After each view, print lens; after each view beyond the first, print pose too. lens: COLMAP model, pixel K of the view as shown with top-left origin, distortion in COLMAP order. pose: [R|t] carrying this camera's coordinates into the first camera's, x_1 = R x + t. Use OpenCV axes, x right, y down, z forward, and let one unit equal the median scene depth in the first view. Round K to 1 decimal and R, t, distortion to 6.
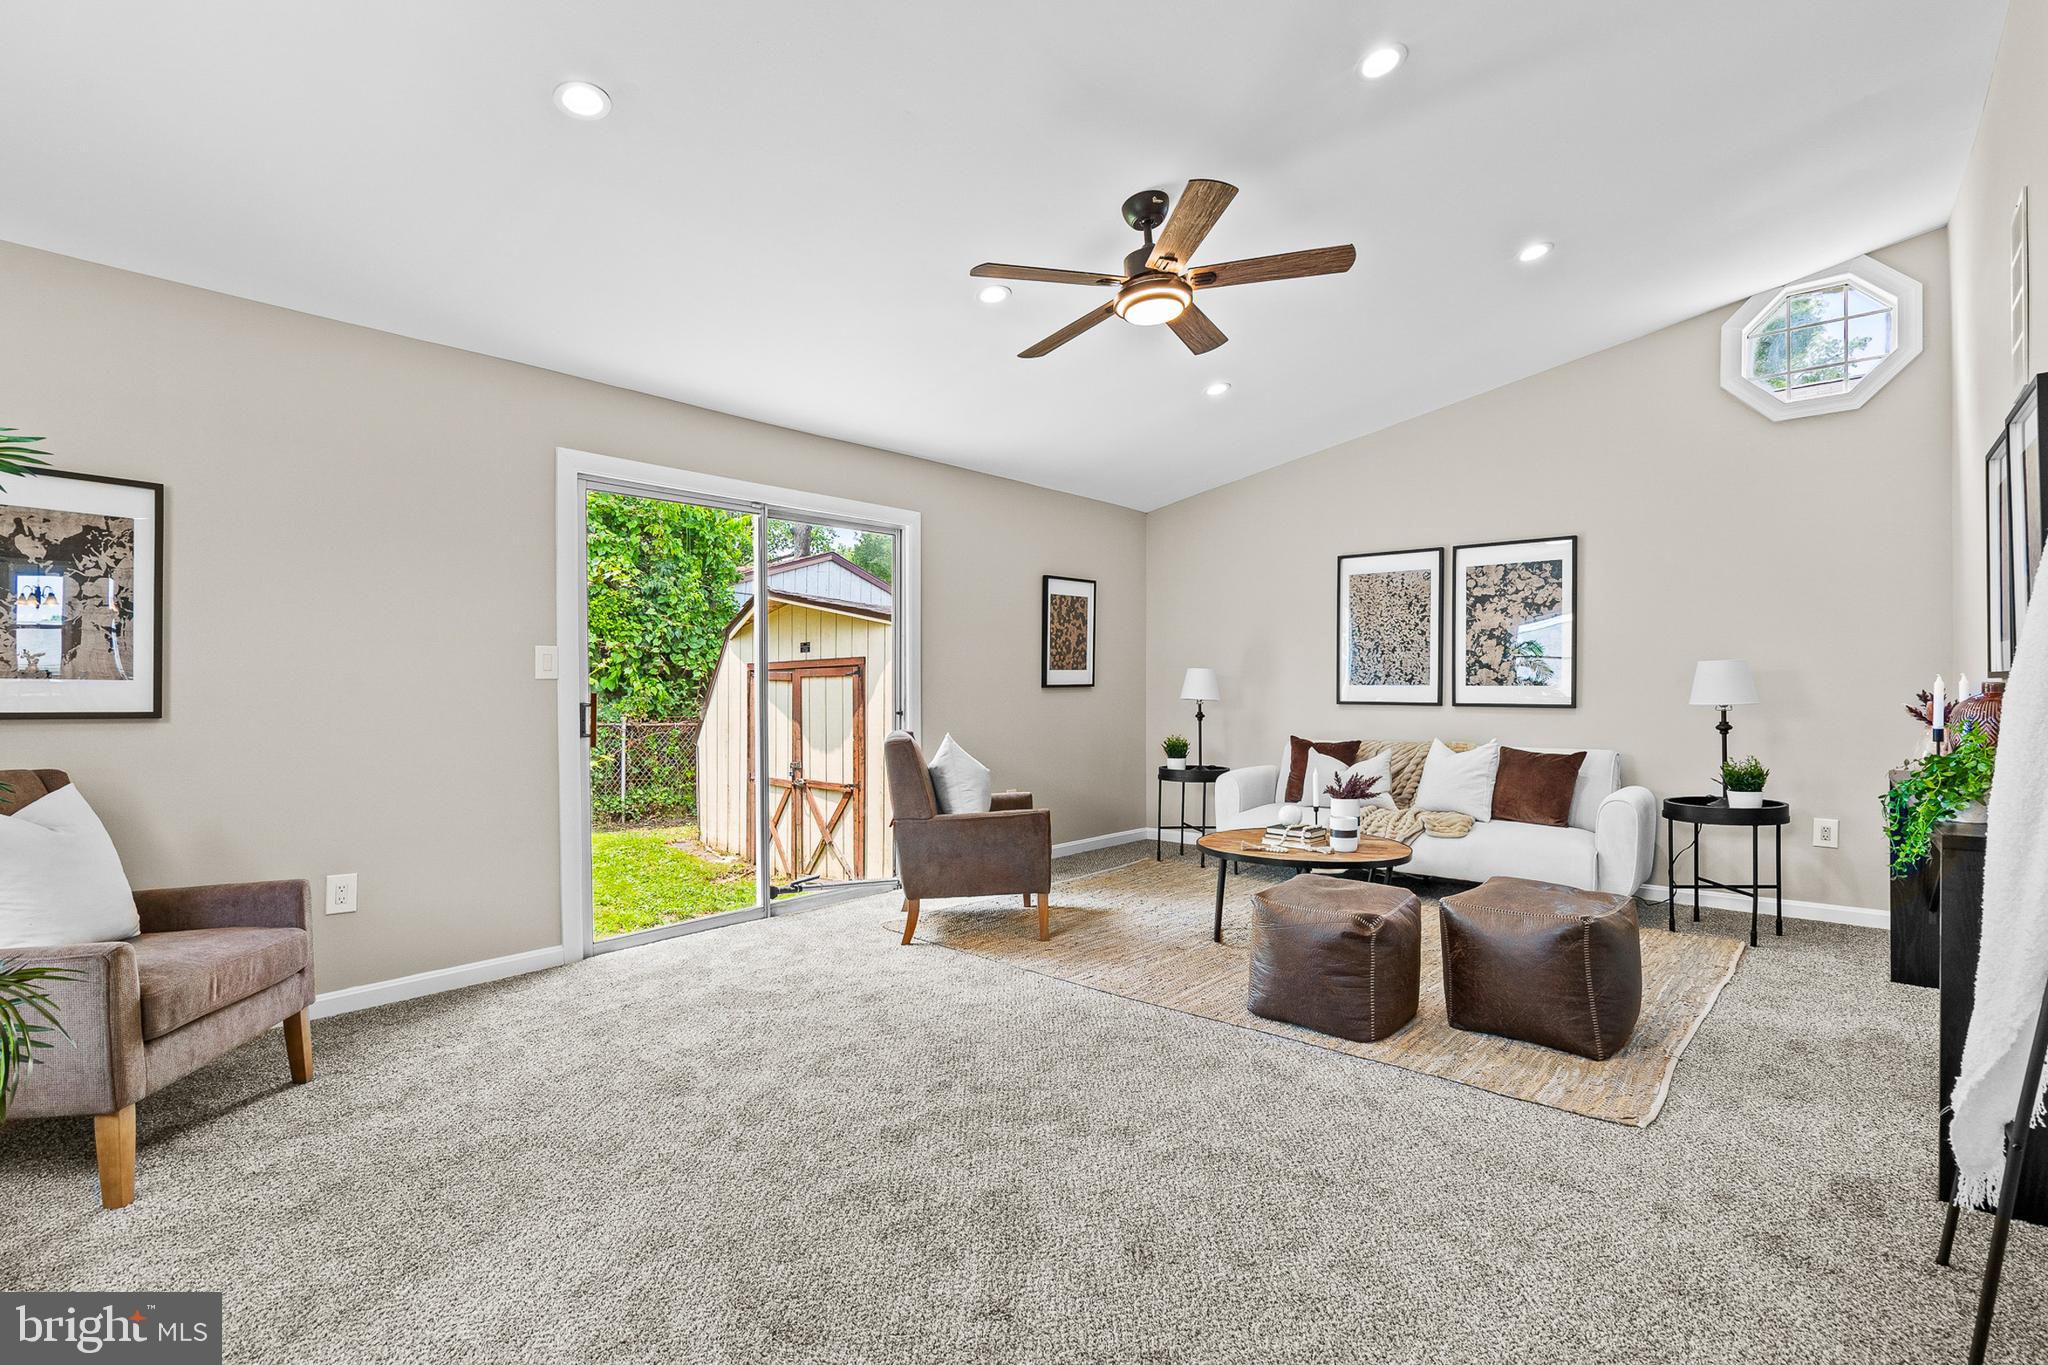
lens RADIAL K [[933.5, 0, 1016.0], [0, 933.5, 699.8], [0, 0, 1]] dist [-0.002317, -0.000339]
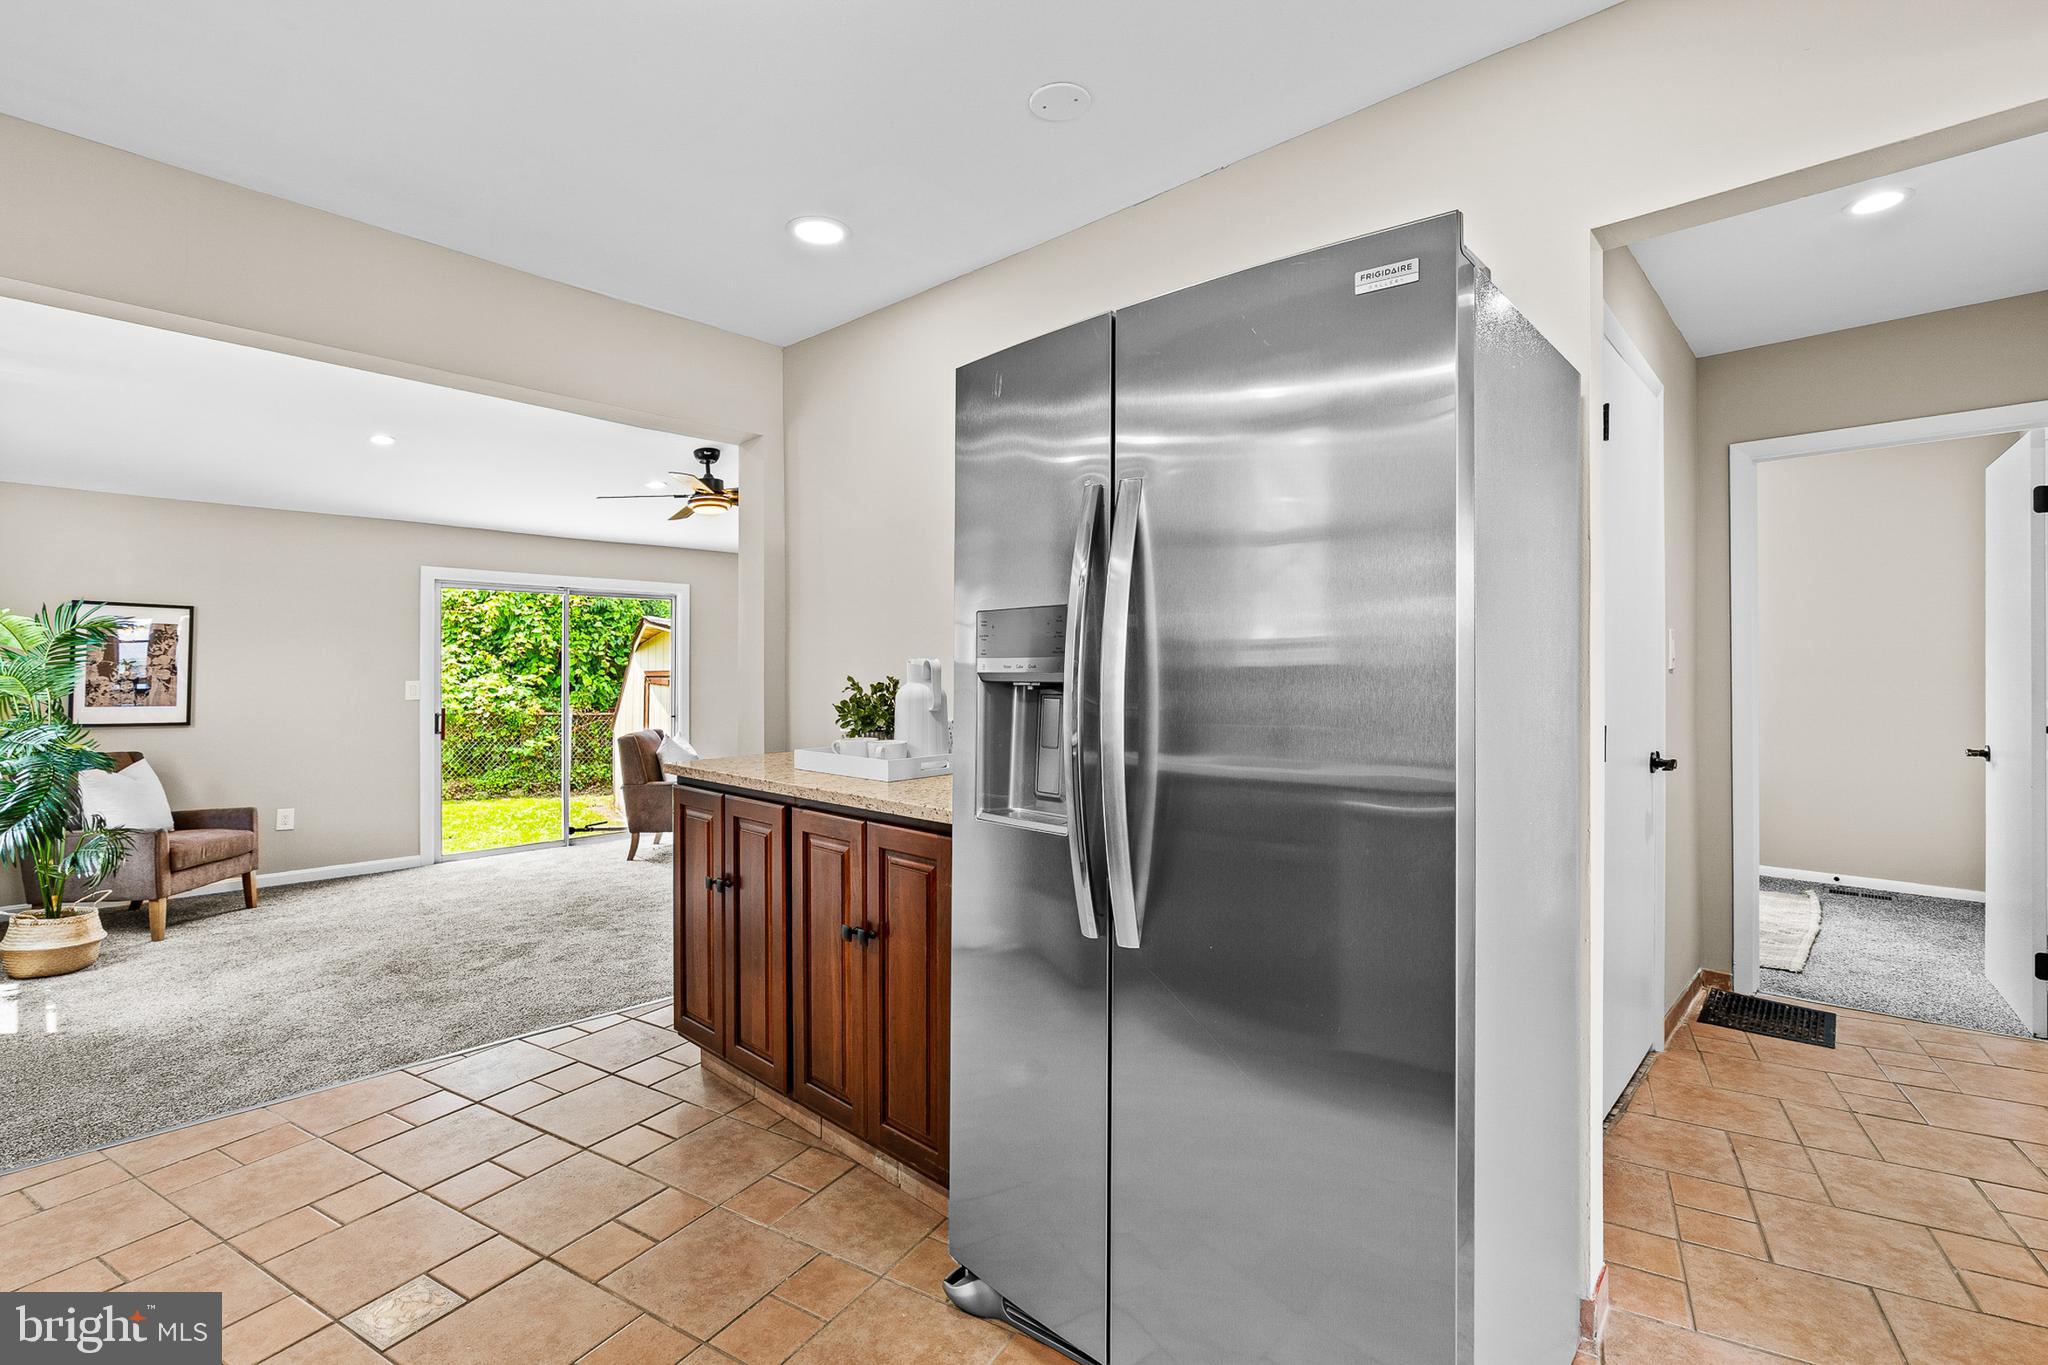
lens RADIAL K [[933.5, 0, 1032.7], [0, 933.5, 666.3], [0, 0, 1]] dist [-0.002317, -0.000339]
pose [[0.999070, 0.006738, -0.042581, 0.956140], [-0.007355, 0.999870, -0.014363, -0.091259], [0.042479, 0.014663, 0.998990, -0.903720]]
